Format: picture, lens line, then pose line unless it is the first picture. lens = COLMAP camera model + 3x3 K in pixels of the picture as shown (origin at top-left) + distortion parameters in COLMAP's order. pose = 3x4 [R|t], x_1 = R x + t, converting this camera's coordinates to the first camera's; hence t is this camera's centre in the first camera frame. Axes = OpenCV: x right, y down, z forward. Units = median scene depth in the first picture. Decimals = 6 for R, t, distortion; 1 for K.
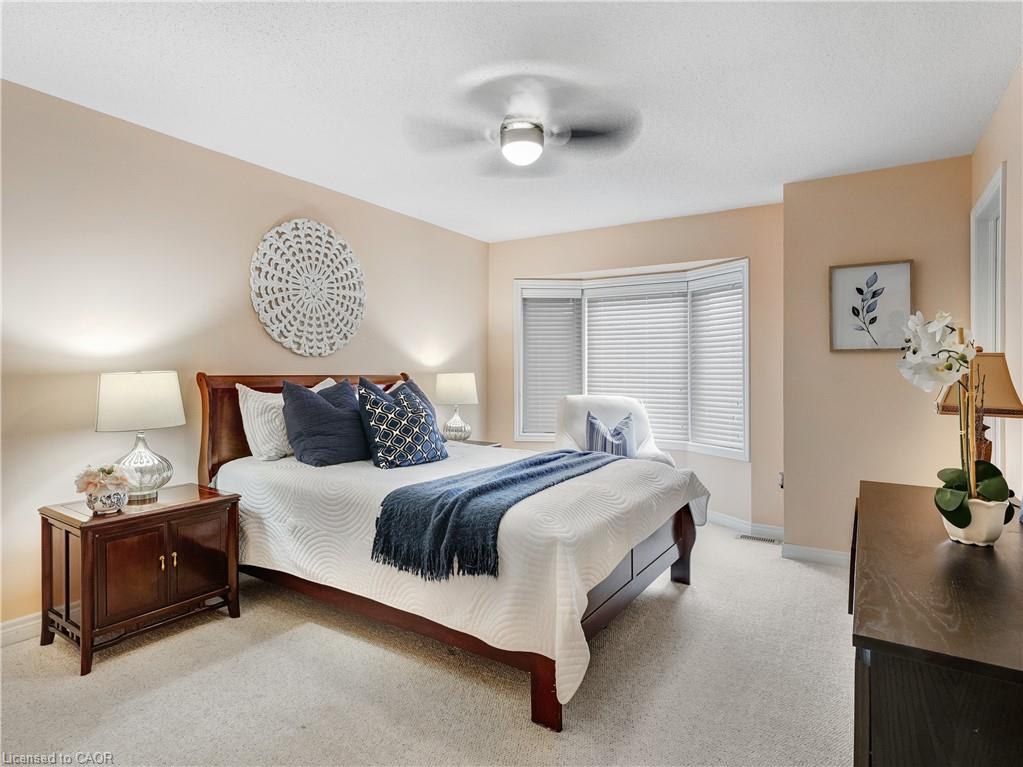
lens RADIAL K [[579.8, 0, 514.5], [0, 579.8, 376.8], [0, 0, 1]] dist [-0.002095, 0.000025]
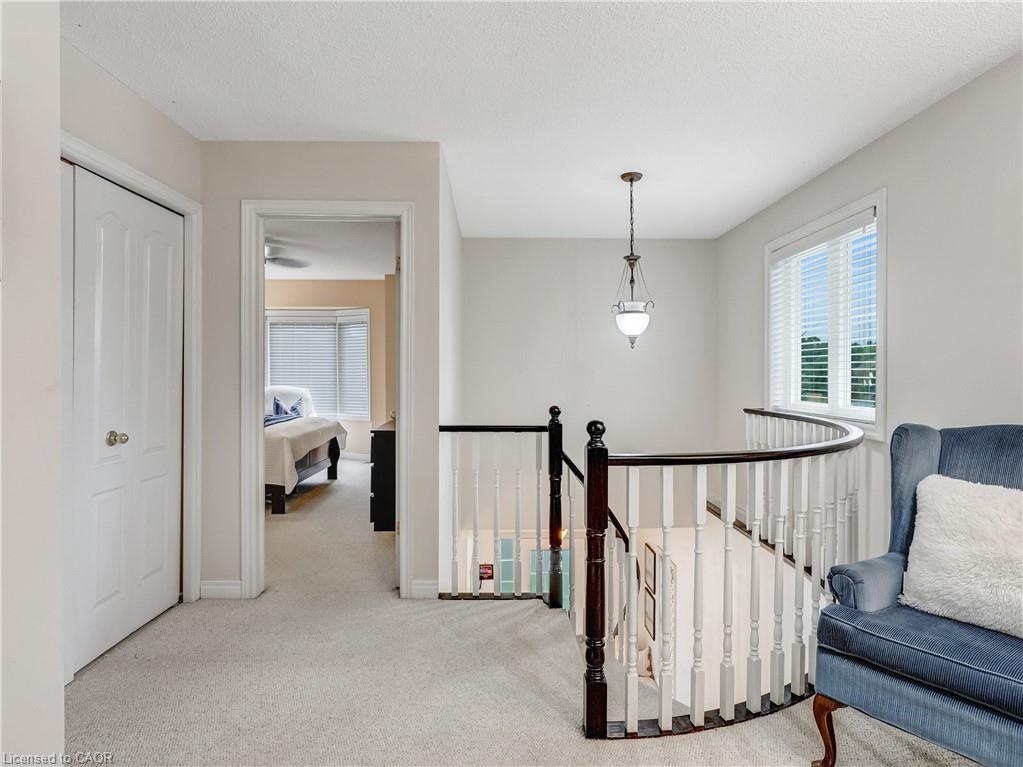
lens RADIAL K [[579.8, 0, 514.5], [0, 579.8, 376.8], [0, 0, 1]] dist [-0.002095, 0.000025]
pose [[0.837910, -0.010906, 0.545699, -0.217431], [0.005119, 0.999913, 0.012123, -0.012338], [-0.545784, -0.007365, 0.837893, -0.804900]]
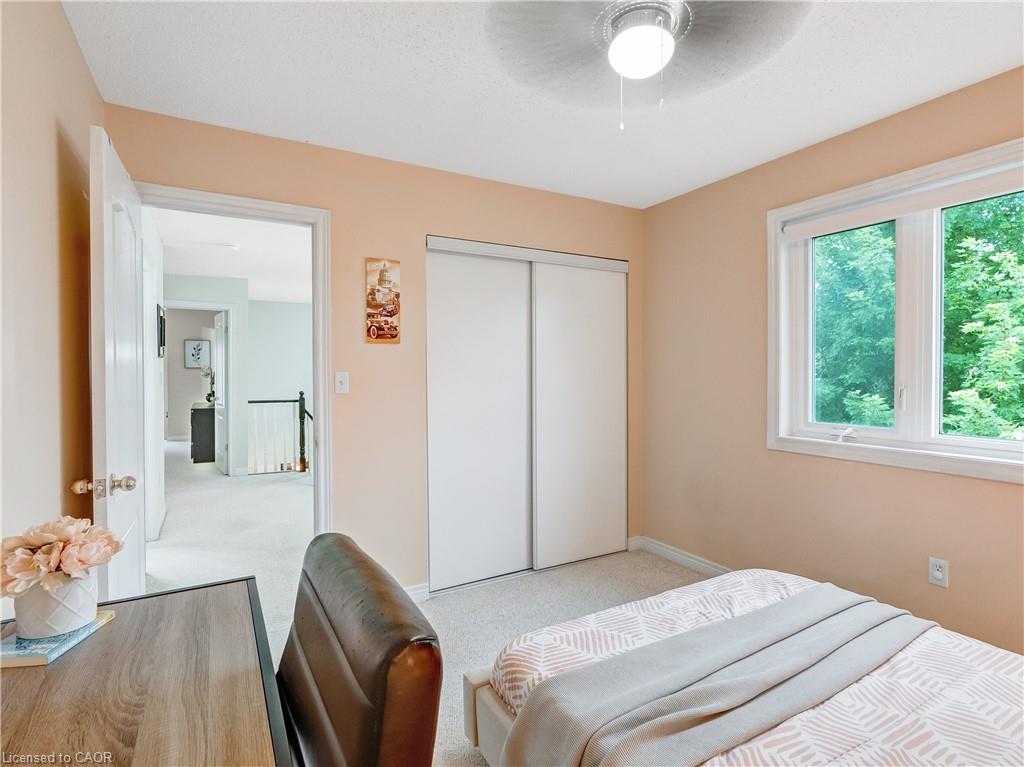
lens RADIAL K [[532.3, 0, 512.0], [0, 532.3, 383.5], [0, 0, 1]] dist [-0.000435, -0.000262]
pose [[0.480882, -0.029257, 0.876297, -0.961922], [0.005830, 0.999528, 0.030172, -0.038420], [-0.876766, -0.009400, 0.480826, -1.647217]]
